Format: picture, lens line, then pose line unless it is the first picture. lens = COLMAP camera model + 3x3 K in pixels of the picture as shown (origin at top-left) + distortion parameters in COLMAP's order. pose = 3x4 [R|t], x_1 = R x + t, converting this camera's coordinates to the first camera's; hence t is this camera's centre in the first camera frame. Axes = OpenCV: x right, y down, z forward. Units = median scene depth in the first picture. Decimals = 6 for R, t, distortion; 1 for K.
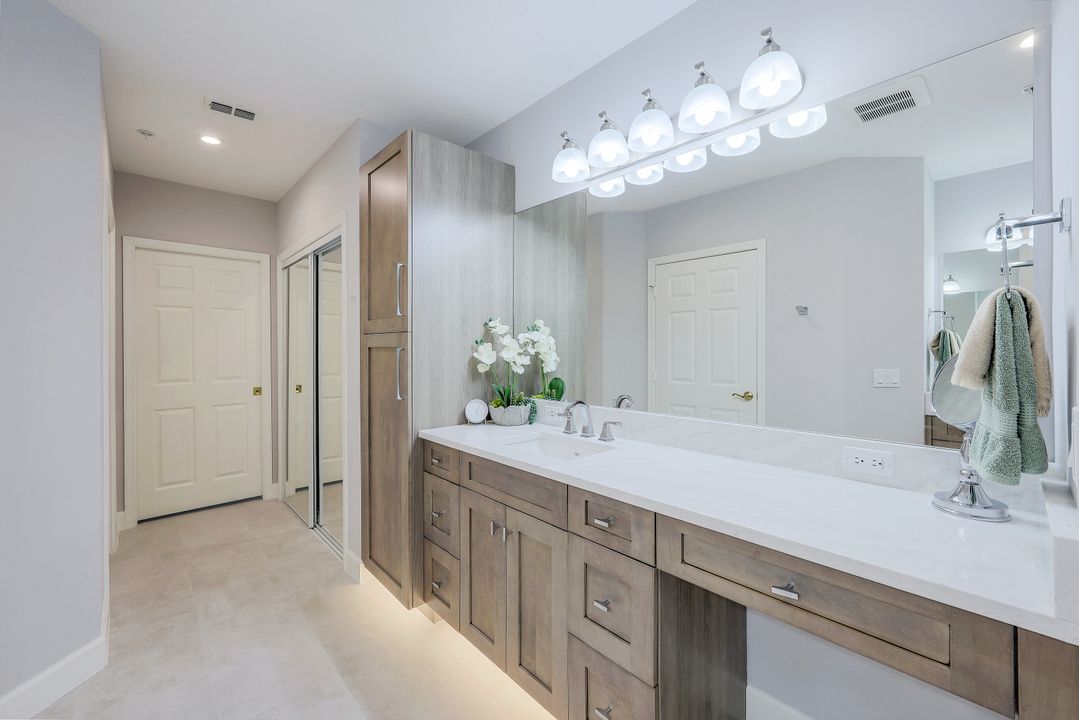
lens RADIAL K [[439.6, 0, 535.8], [0, 439.6, 352.1], [0, 0, 1]] dist [0.000028, 0.000409]
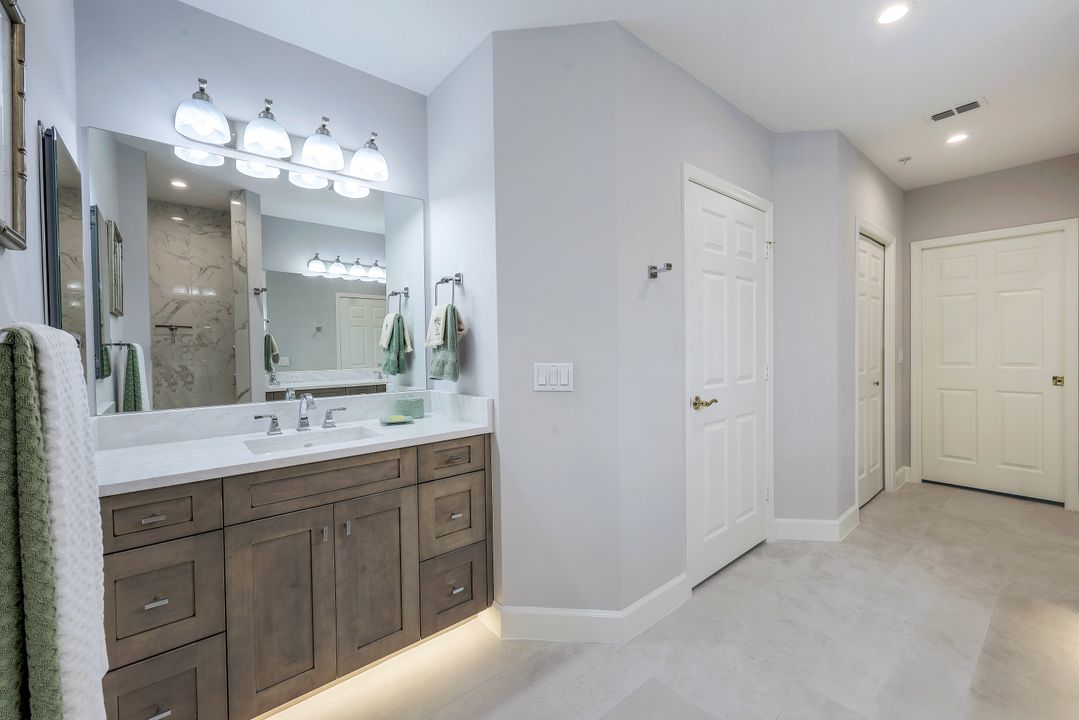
lens RADIAL K [[439.6, 0, 535.8], [0, 439.6, 352.1], [0, 0, 1]] dist [0.000028, 0.000409]
pose [[-0.045821, 0.017228, -0.998801, 0.442382], [0.002885, 0.999849, 0.017114, 0.022184], [0.998945, -0.002097, -0.045864, 0.016911]]
